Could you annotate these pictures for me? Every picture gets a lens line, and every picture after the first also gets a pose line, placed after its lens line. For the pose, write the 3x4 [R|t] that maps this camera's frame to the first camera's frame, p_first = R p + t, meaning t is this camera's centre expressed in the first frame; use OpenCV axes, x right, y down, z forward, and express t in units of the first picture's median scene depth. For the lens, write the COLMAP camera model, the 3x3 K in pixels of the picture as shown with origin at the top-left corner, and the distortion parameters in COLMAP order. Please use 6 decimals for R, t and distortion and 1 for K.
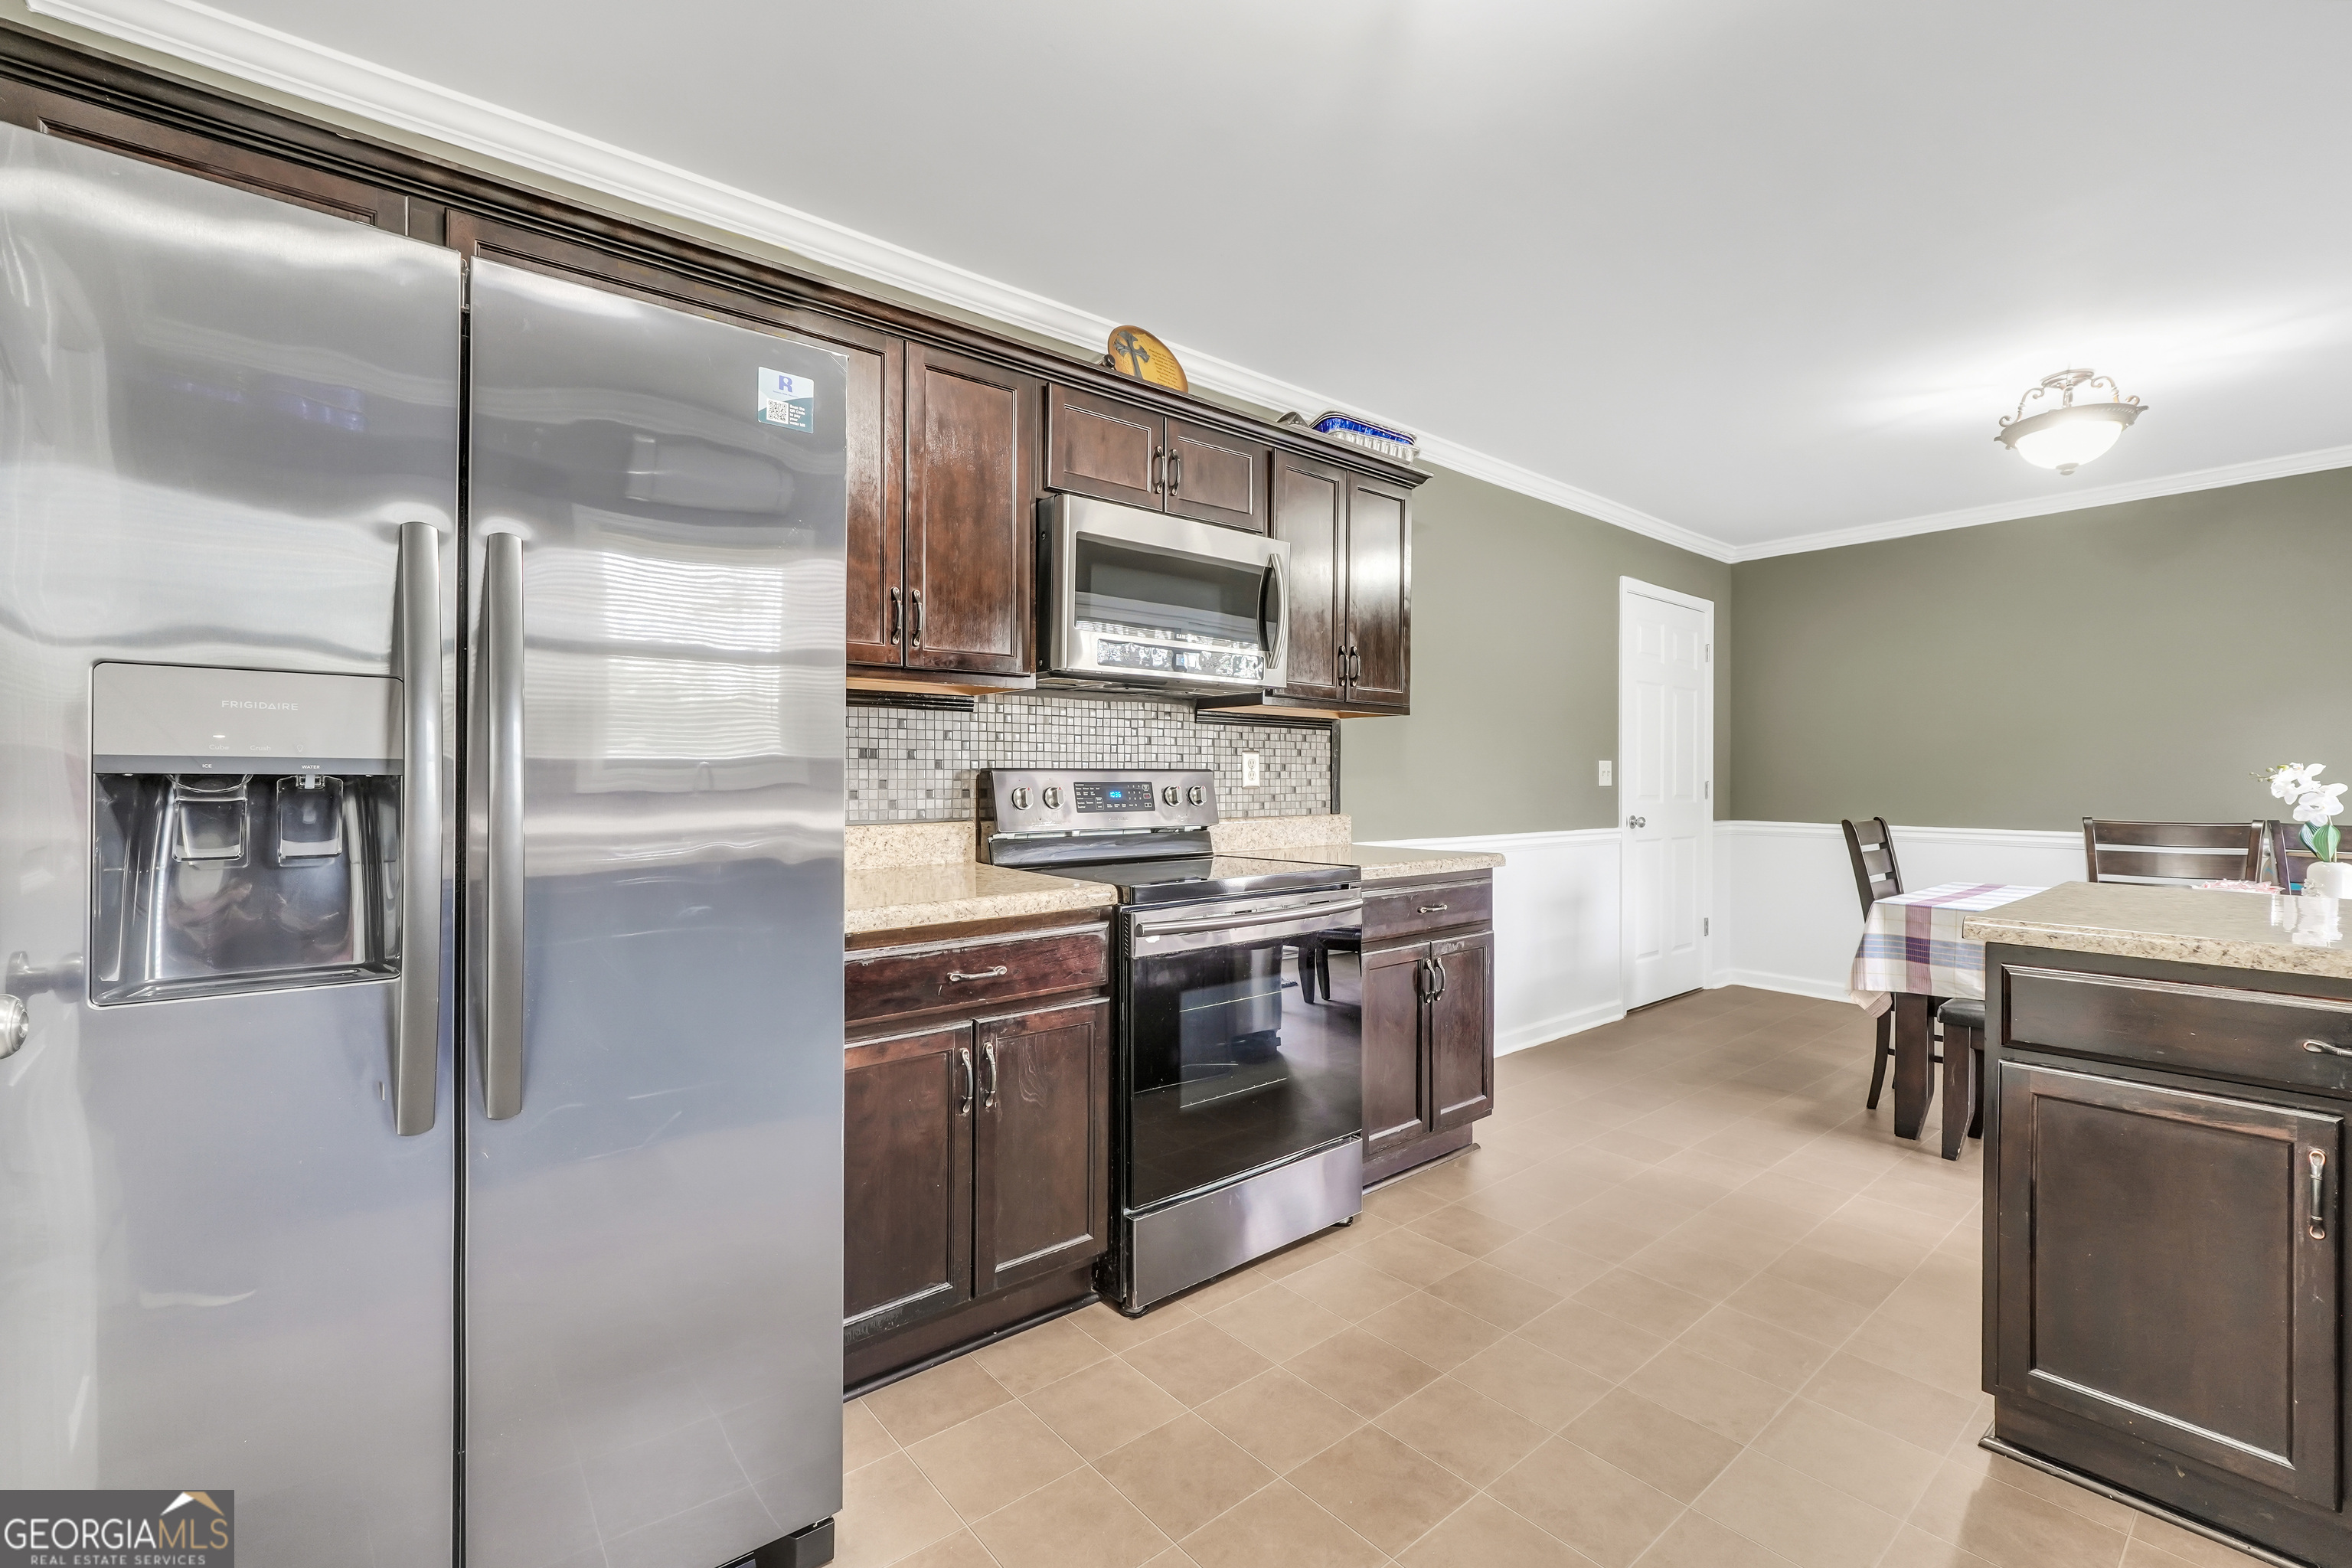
lens RADIAL K [[992.7, 0, 1198.3], [0, 992.7, 778.9], [0, 0, 1]] dist [-0.017076, 0.004144]
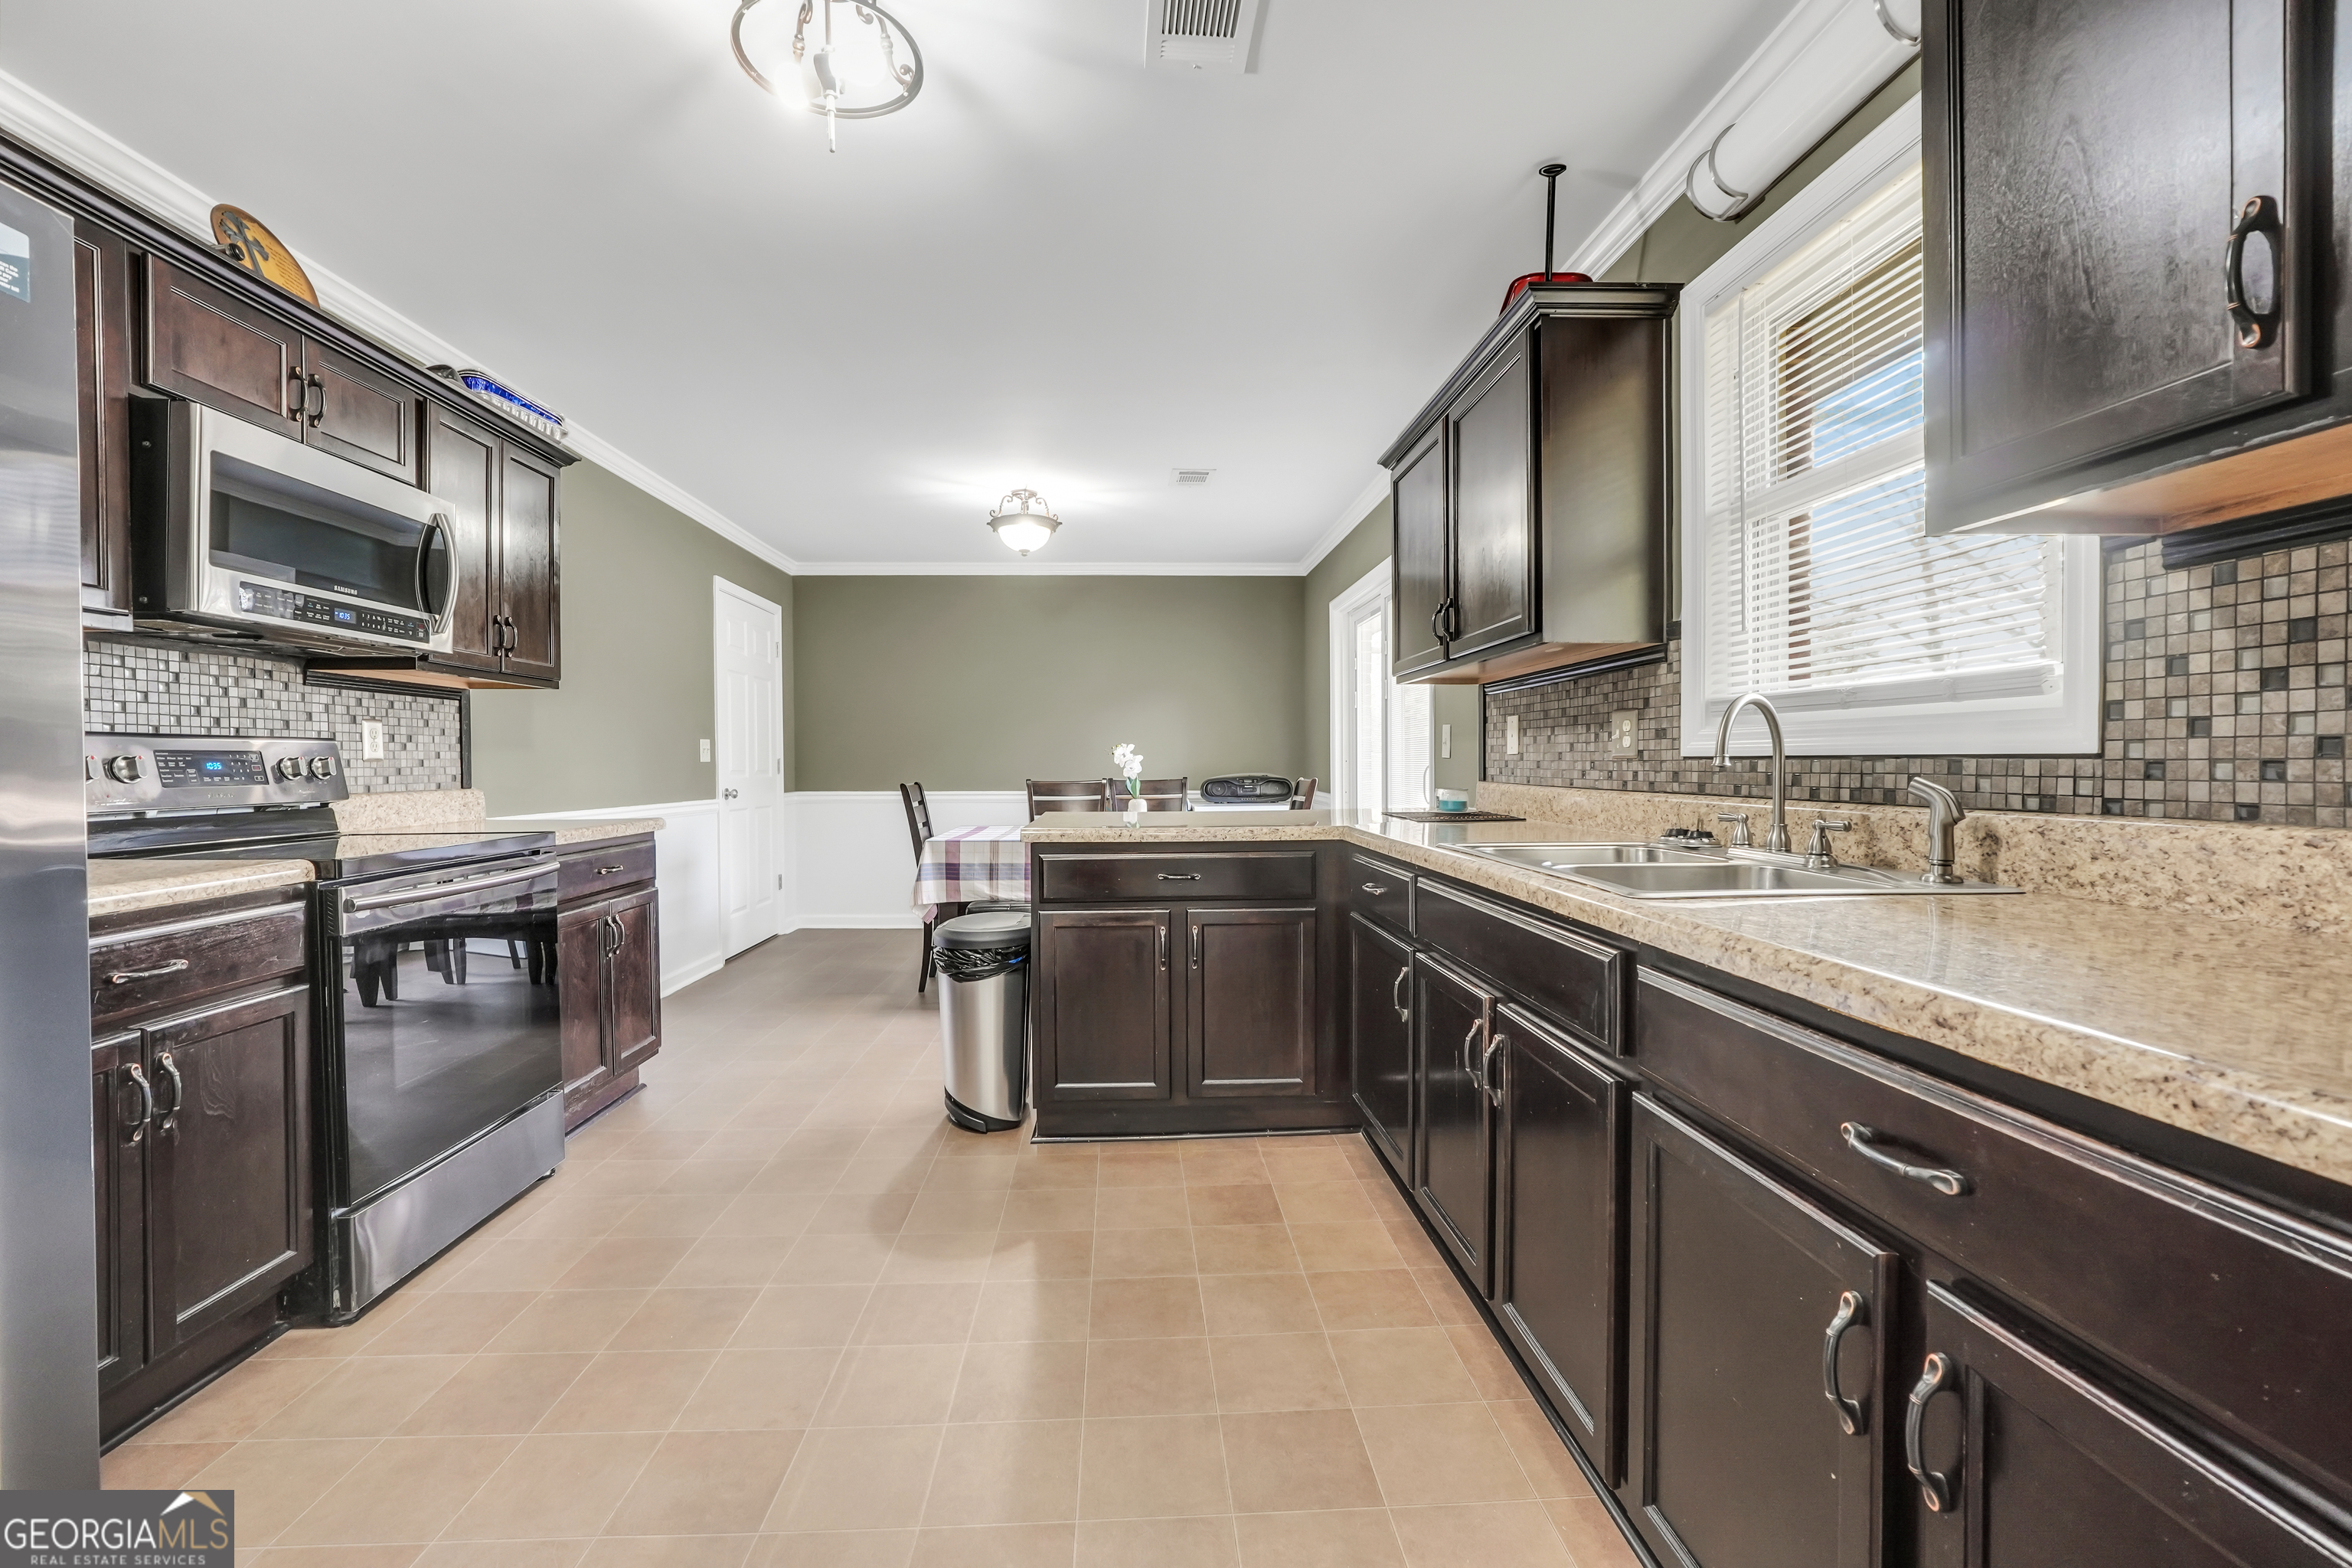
lens RADIAL K [[992.7, 0, 1162.4], [0, 992.7, 777.6], [0, 0, 1]] dist [-0.017076, 0.004144]
pose [[0.601482, -0.015805, 0.798730, -0.247544], [0.007318, 0.999871, 0.014275, 0.018633], [-0.798853, -0.002742, 0.601521, -0.119949]]
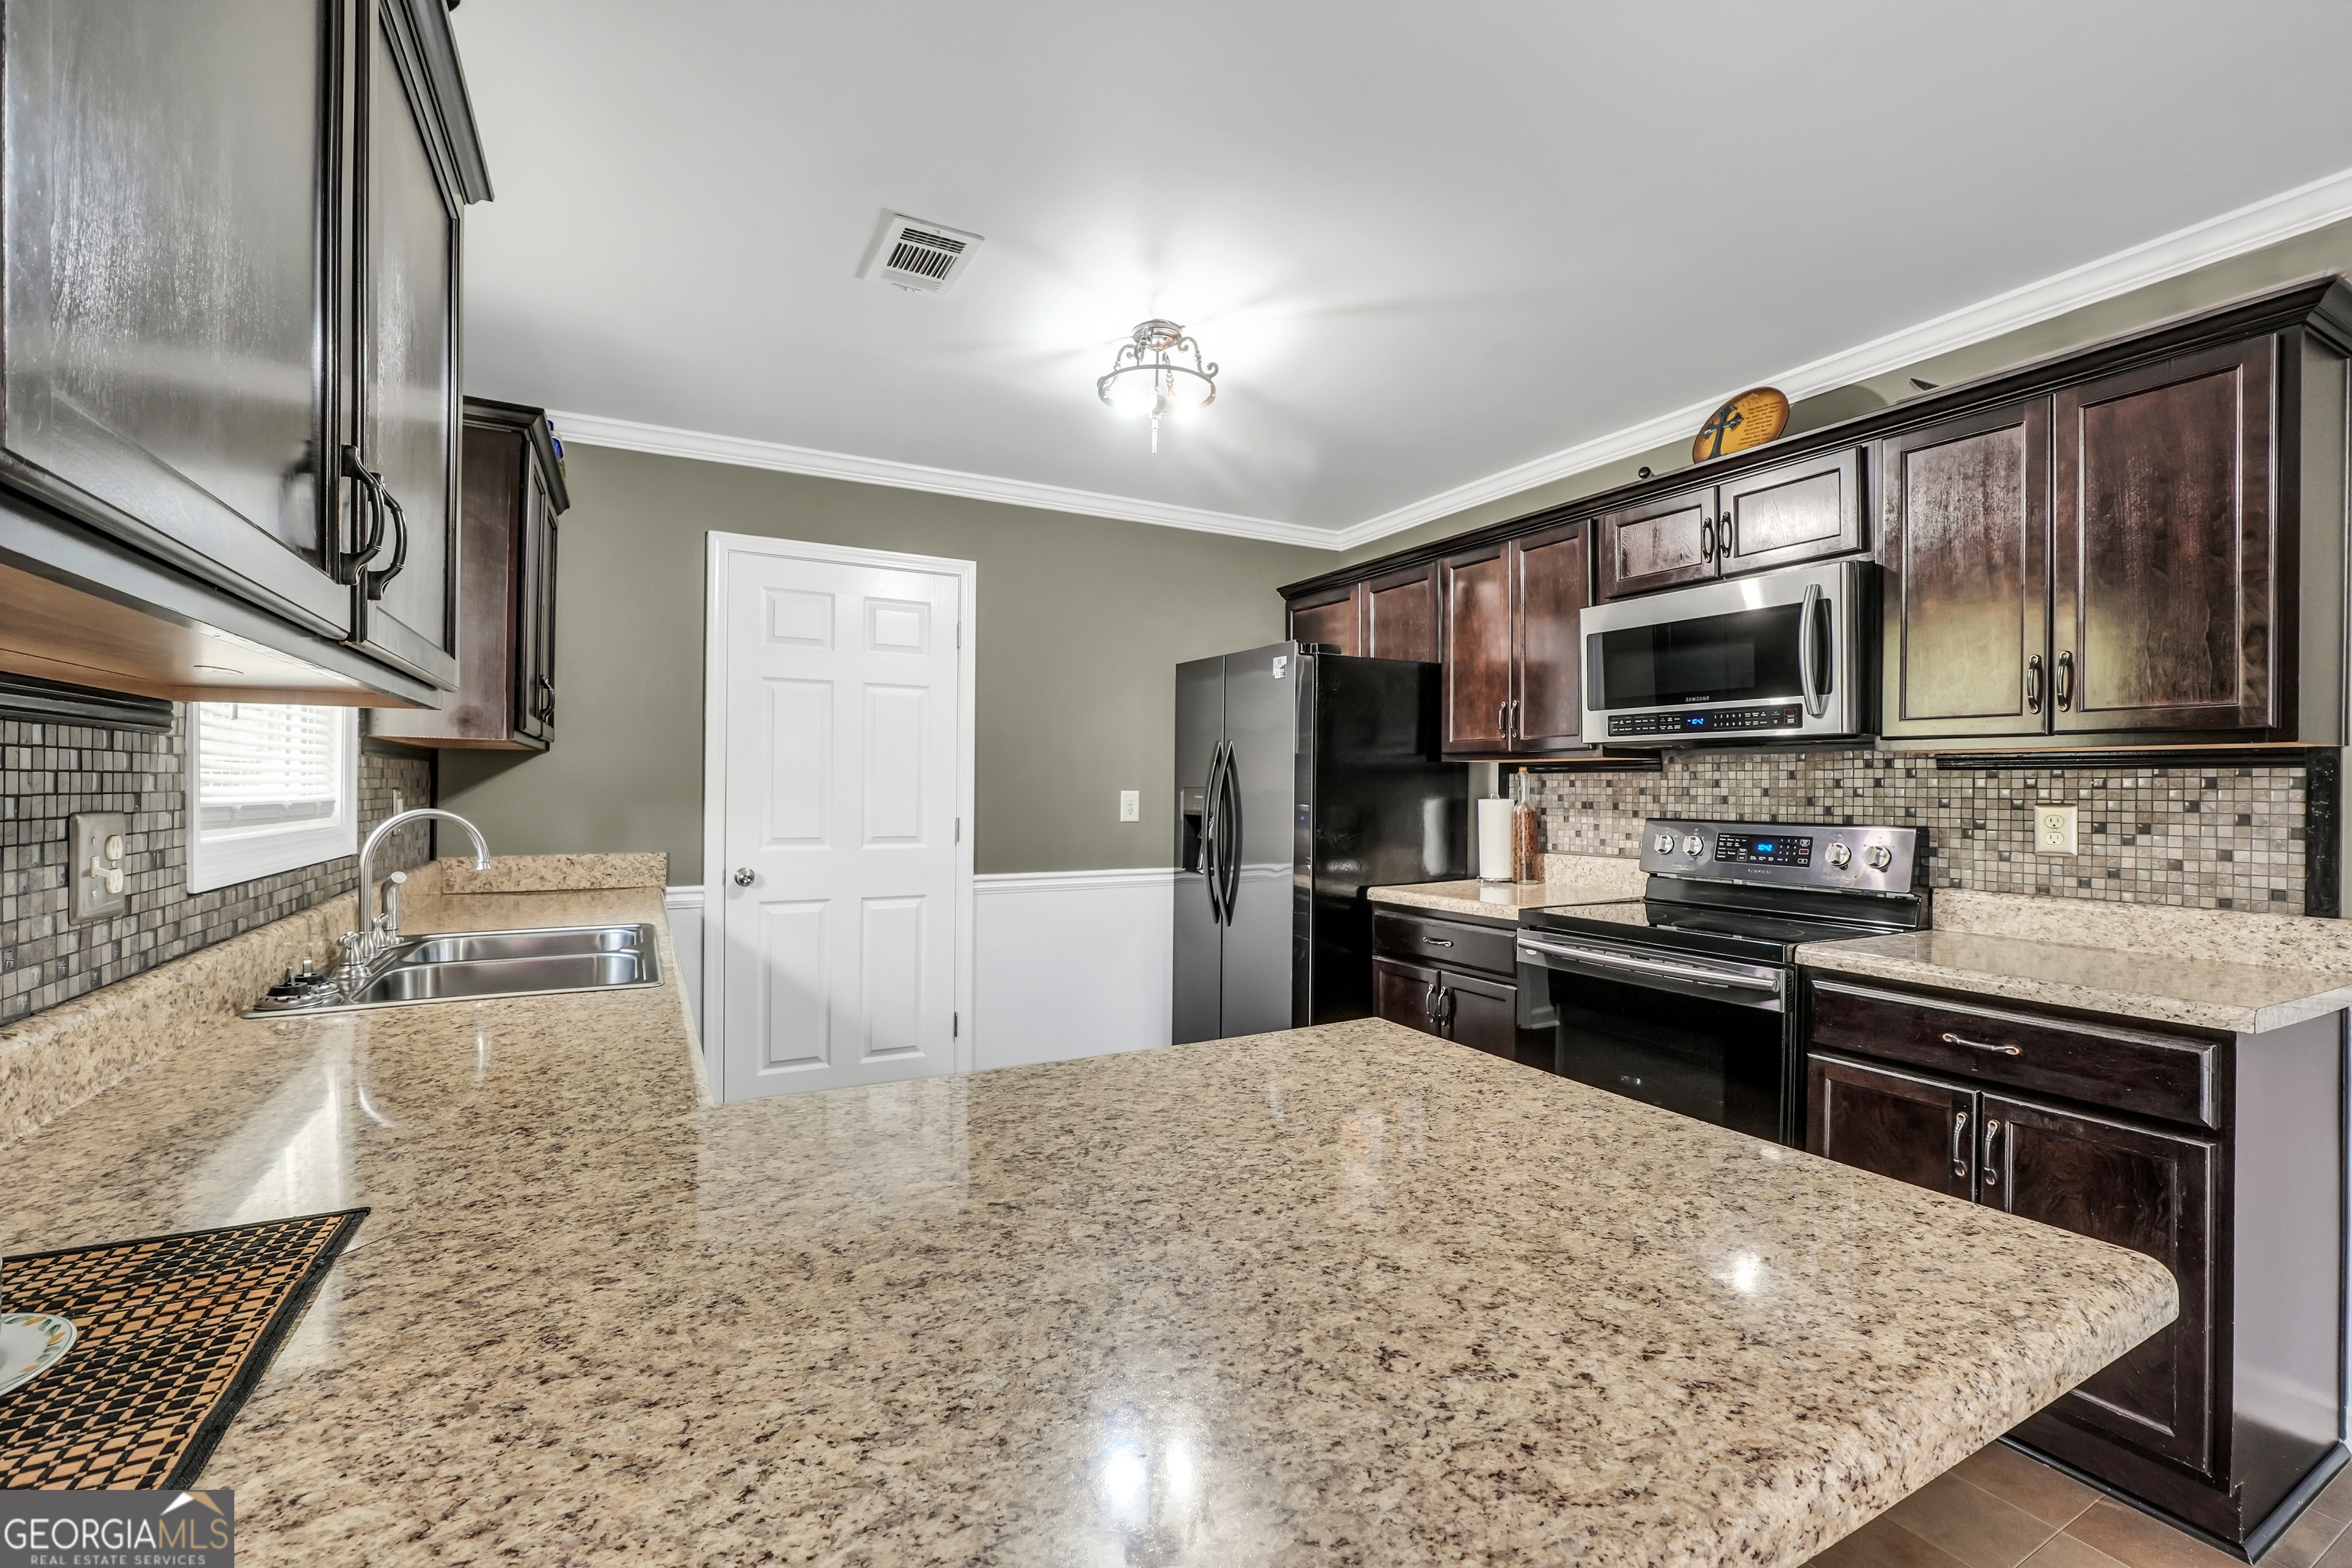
lens RADIAL K [[992.7, 0, 1162.9], [0, 992.7, 791.5], [0, 0, 1]] dist [-0.017076, 0.004144]
pose [[-0.198296, 0.002558, -0.980139, 0.930096], [-0.008734, 0.999952, 0.004377, -0.036661], [0.980103, 0.009428, -0.198264, 0.544556]]
